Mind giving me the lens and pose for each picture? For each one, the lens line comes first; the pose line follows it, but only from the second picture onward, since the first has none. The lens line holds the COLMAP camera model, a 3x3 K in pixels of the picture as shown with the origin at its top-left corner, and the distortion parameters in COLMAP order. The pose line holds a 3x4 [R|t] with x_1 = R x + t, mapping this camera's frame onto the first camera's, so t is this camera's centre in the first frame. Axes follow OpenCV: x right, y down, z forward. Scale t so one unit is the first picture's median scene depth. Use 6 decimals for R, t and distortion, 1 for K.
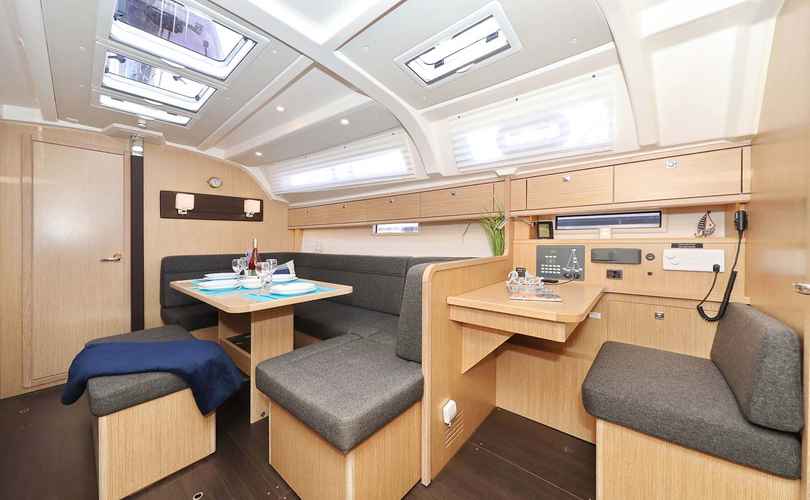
lens RADIAL K [[278.8, 0, 412.8], [0, 278.8, 250.0], [0, 0, 1]] dist [0.000499, -0.000168]
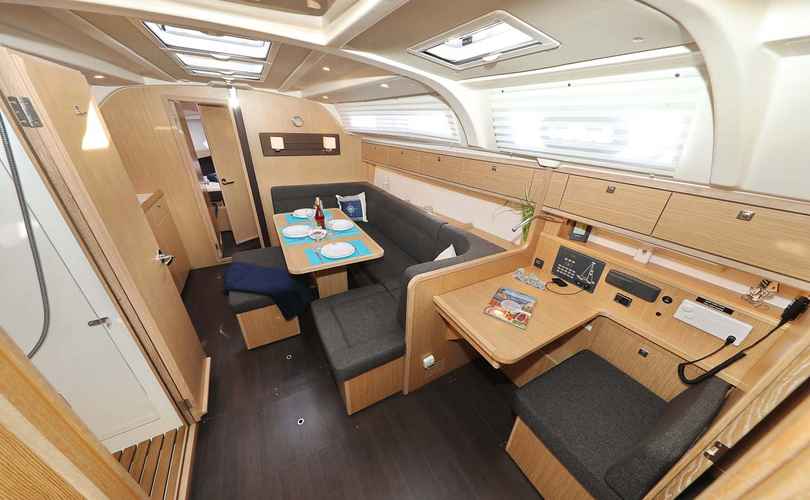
lens RADIAL K [[251.2, 0, 417.3], [0, 251.2, 265.7], [0, 0, 1]] dist [-0.002252, -0.000205]
pose [[0.940342, 0.215337, -0.263415, 0.242679], [-0.078397, 0.890526, 0.448126, -0.336703], [0.331076, -0.400741, 0.854281, 0.064103]]
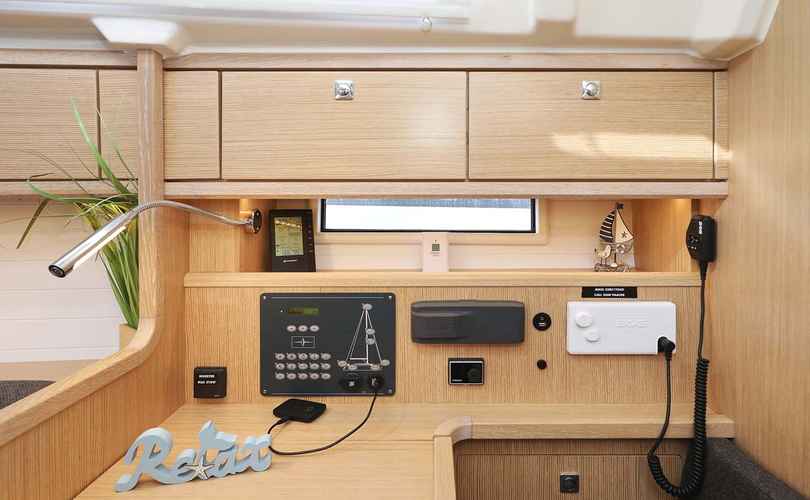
lens RADIAL K [[438.2, 0, 436.9], [0, 438.2, 196.1], [0, 0, 1]] dist [-0.002184, -0.001055]
pose [[0.772169, 0.017064, 0.635188, 0.314594], [0.012633, 0.999029, -0.042197, -0.110654], [-0.635292, 0.040608, 0.771204, 0.550897]]
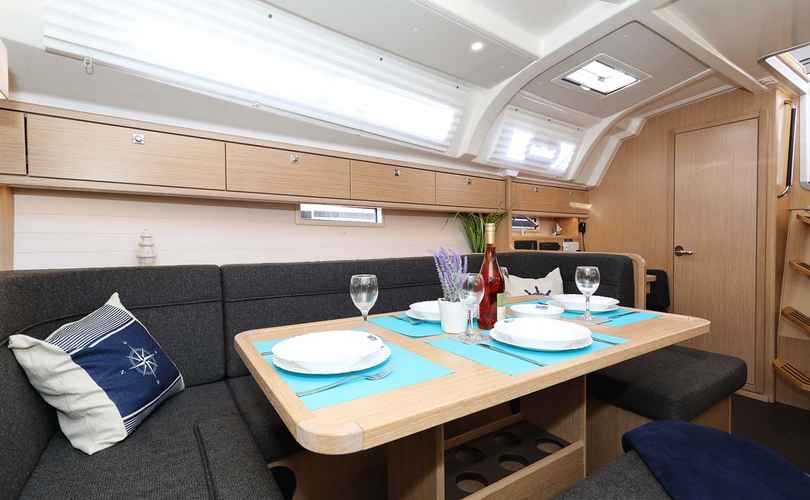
lens RADIAL K [[378.5, 0, 410.5], [0, 378.5, 238.9], [0, 0, 1]] dist [0.002057, 0.000190]
pose [[0.289354, -0.004463, 0.957212, -1.305308], [0.026273, 0.999649, -0.003281, -0.033592], [-0.956862, 0.026098, 0.289369, 1.051341]]
